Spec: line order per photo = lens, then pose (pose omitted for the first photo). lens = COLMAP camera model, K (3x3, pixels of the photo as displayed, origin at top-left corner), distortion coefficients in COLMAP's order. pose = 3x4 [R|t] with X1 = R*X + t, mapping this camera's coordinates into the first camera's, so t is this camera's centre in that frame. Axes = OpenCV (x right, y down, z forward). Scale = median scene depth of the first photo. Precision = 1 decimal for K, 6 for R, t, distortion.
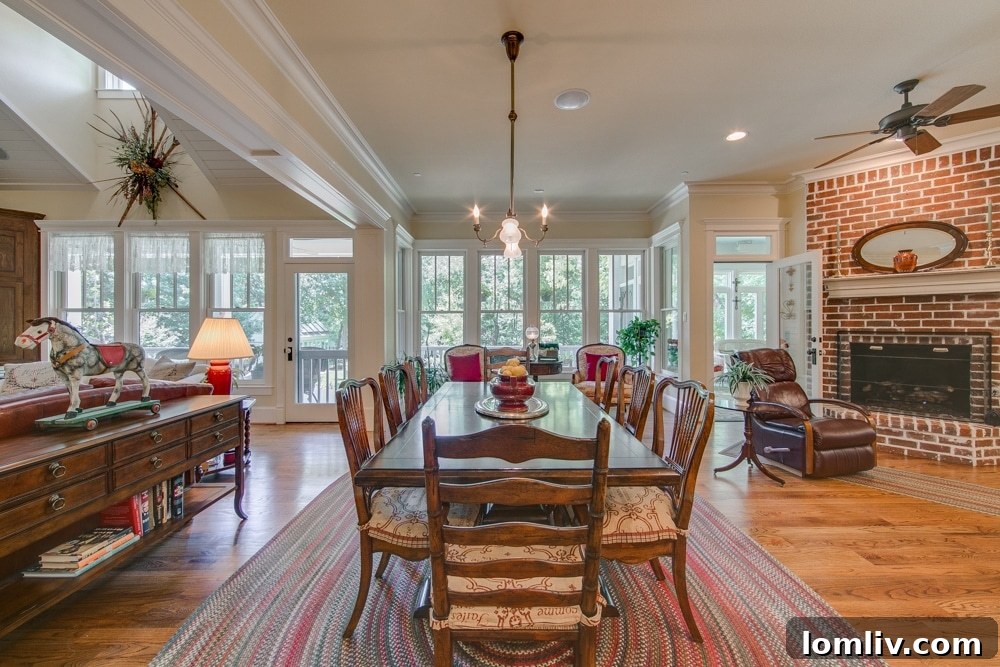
lens RADIAL K [[395.0, 0, 499.4], [0, 395.0, 326.5], [0, 0, 1]] dist [-0.002568, -0.000189]
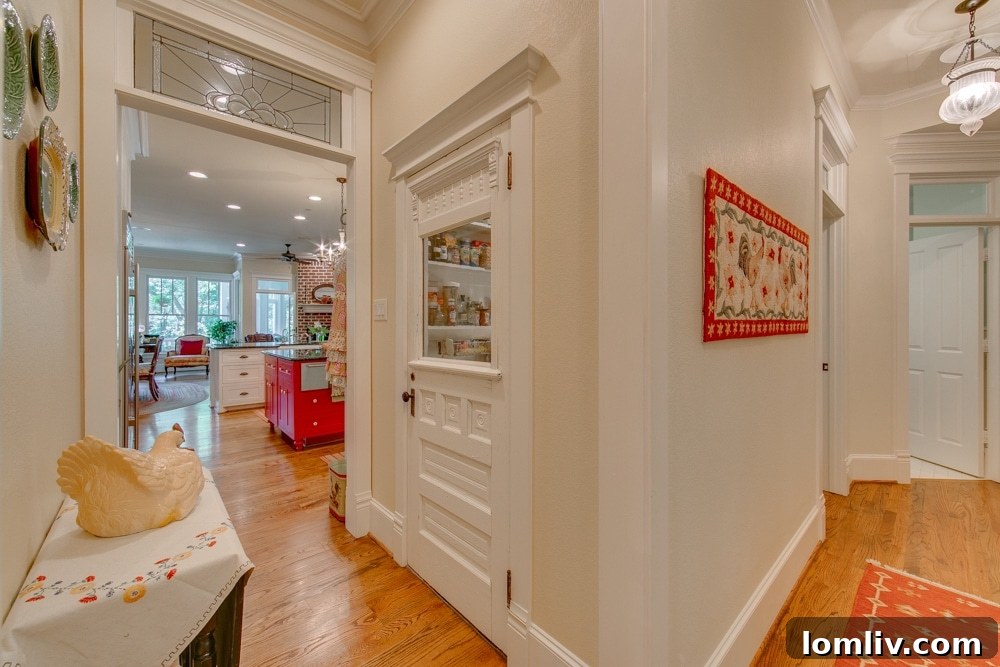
lens RADIAL K [[395.0, 0, 494.9], [0, 395.0, 332.1], [0, 0, 1]] dist [-0.002568, -0.000189]
pose [[0.746495, -0.008331, 0.665339, 0.107065], [0.002677, 0.999951, 0.009516, 0.022317], [-0.665385, -0.005322, 0.746481, -1.334307]]
